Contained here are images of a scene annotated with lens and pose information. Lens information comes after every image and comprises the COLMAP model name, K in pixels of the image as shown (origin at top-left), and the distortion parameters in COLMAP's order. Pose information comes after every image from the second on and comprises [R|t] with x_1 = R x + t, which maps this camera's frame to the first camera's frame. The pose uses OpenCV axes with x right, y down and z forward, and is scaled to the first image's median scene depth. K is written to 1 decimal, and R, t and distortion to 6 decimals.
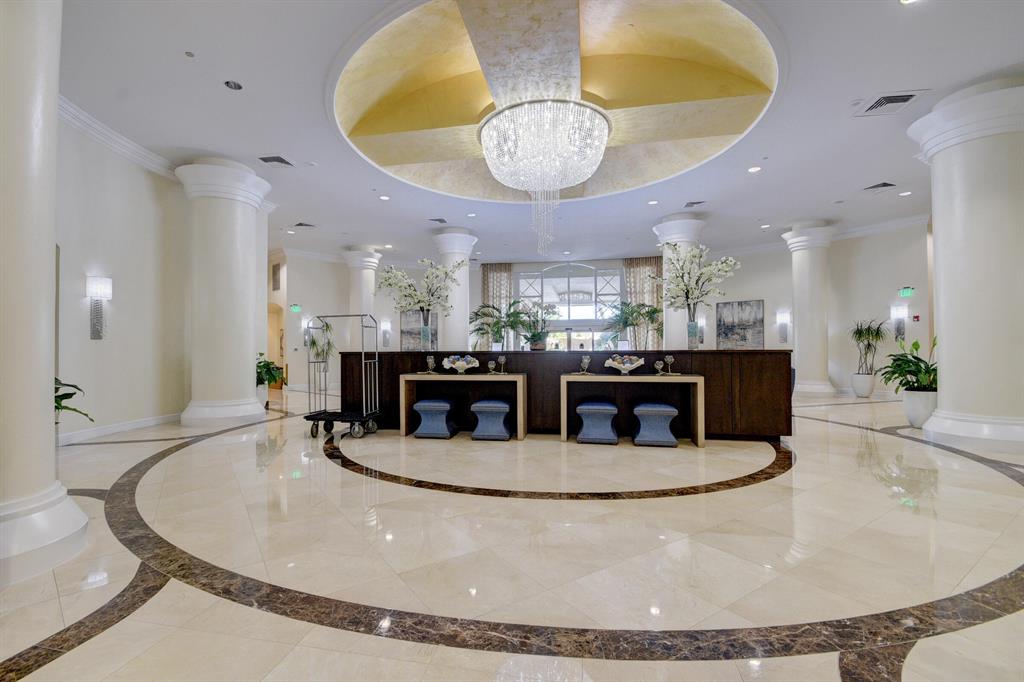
lens RADIAL K [[452.3, 0, 502.4], [0, 452.3, 341.4], [0, 0, 1]] dist [-0.011393, -0.000388]
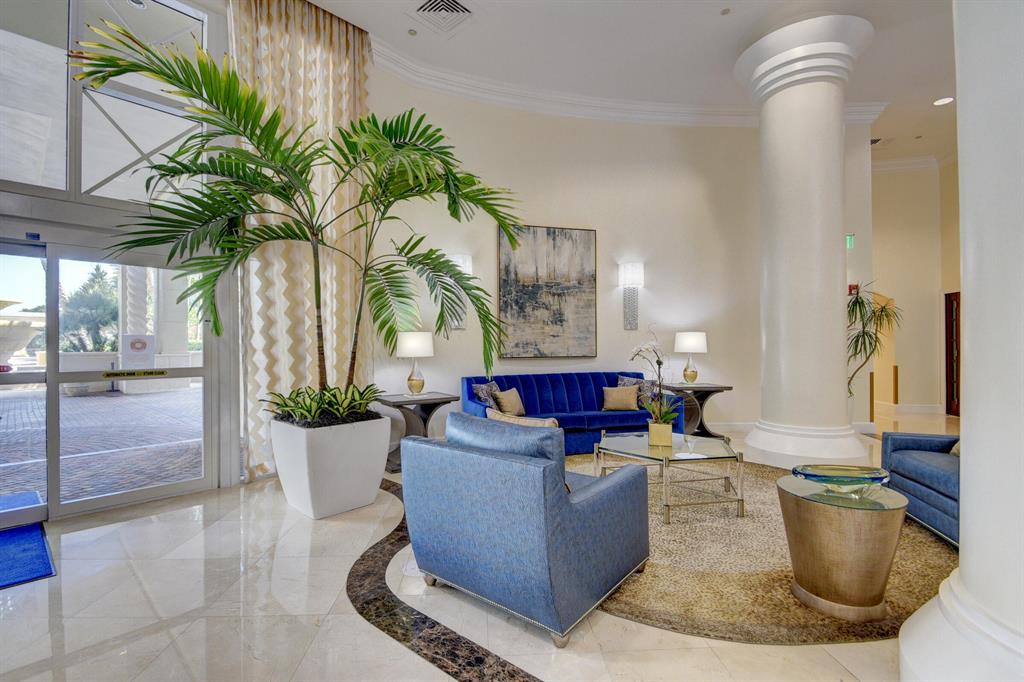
lens RADIAL K [[452.3, 0, 507.0], [0, 452.3, 343.5], [0, 0, 1]] dist [-0.011393, -0.000388]
pose [[0.581267, 0.003602, 0.813705, 0.166054], [-0.007191, 0.999974, 0.000710, 0.015520], [-0.813681, -0.006264, 0.581278, 0.761547]]
